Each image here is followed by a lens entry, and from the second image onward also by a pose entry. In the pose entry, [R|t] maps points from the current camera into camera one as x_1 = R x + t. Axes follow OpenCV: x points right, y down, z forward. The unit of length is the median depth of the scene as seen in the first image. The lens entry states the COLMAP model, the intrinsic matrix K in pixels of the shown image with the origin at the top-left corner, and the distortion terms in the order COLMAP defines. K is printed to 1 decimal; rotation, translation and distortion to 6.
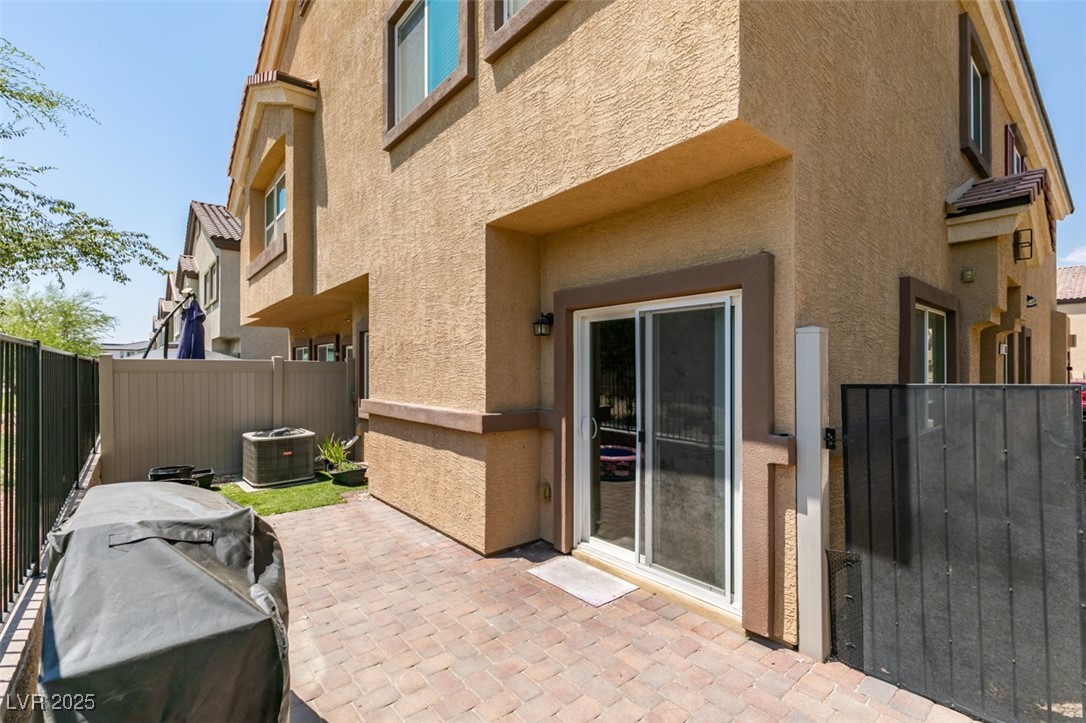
lens RADIAL K [[488.6, 0, 542.0], [0, 488.6, 366.1], [0, 0, 1]] dist [0.001795, 0.000267]
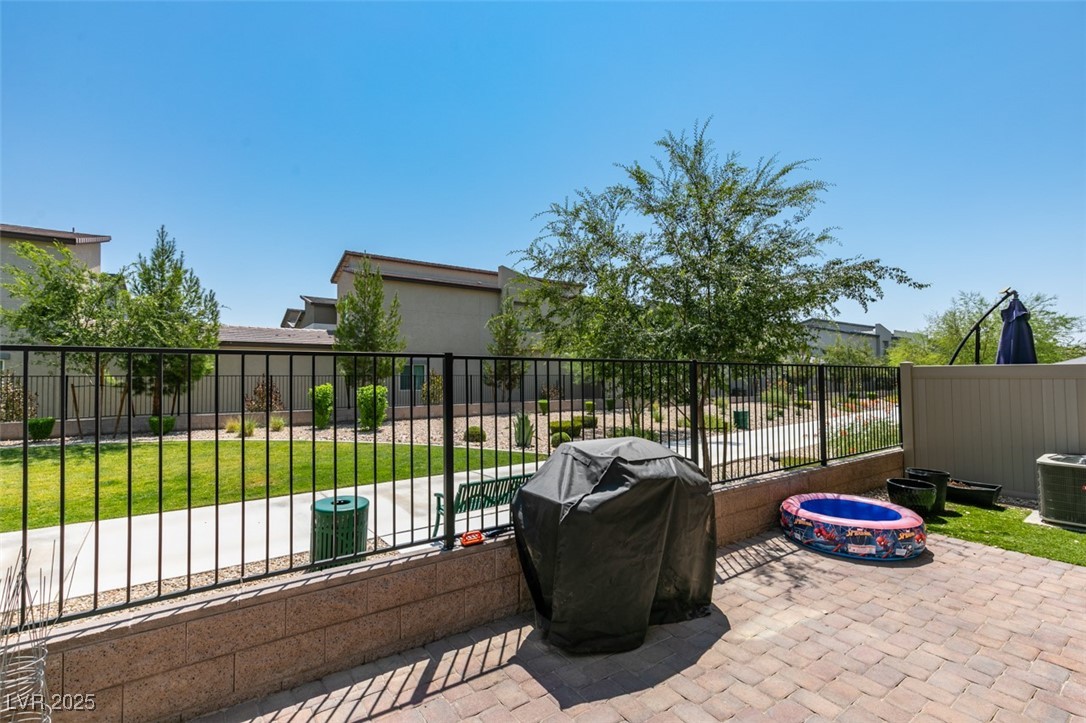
lens RADIAL K [[488.6, 0, 542.0], [0, 488.6, 366.1], [0, 0, 1]] dist [0.001795, 0.000267]
pose [[-0.095222, -0.019167, -0.995272, 0.402612], [0.009244, 0.999754, -0.020138, -0.001435], [0.995413, -0.011118, -0.095022, 0.315339]]
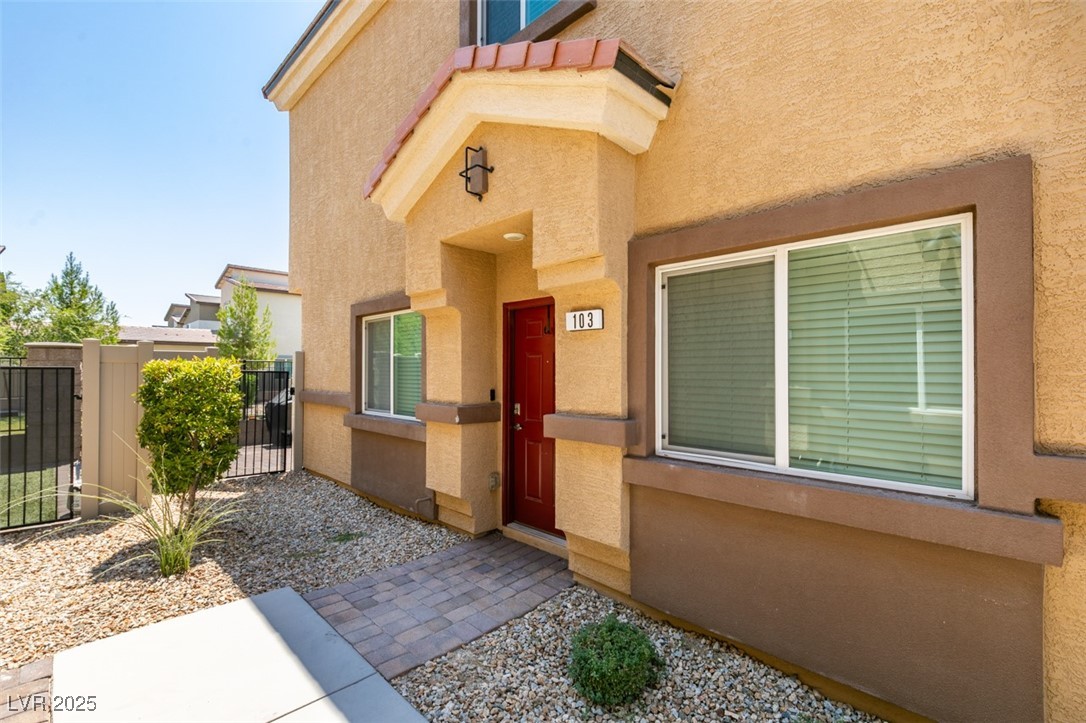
lens RADIAL K [[488.6, 0, 542.0], [0, 488.6, 366.1], [0, 0, 1]] dist [0.001795, 0.000267]
pose [[0.078657, -0.004877, -0.996890, 1.287661], [0.005801, 0.999973, -0.004435, 0.007513], [0.996885, -0.005434, 0.078684, 0.839412]]
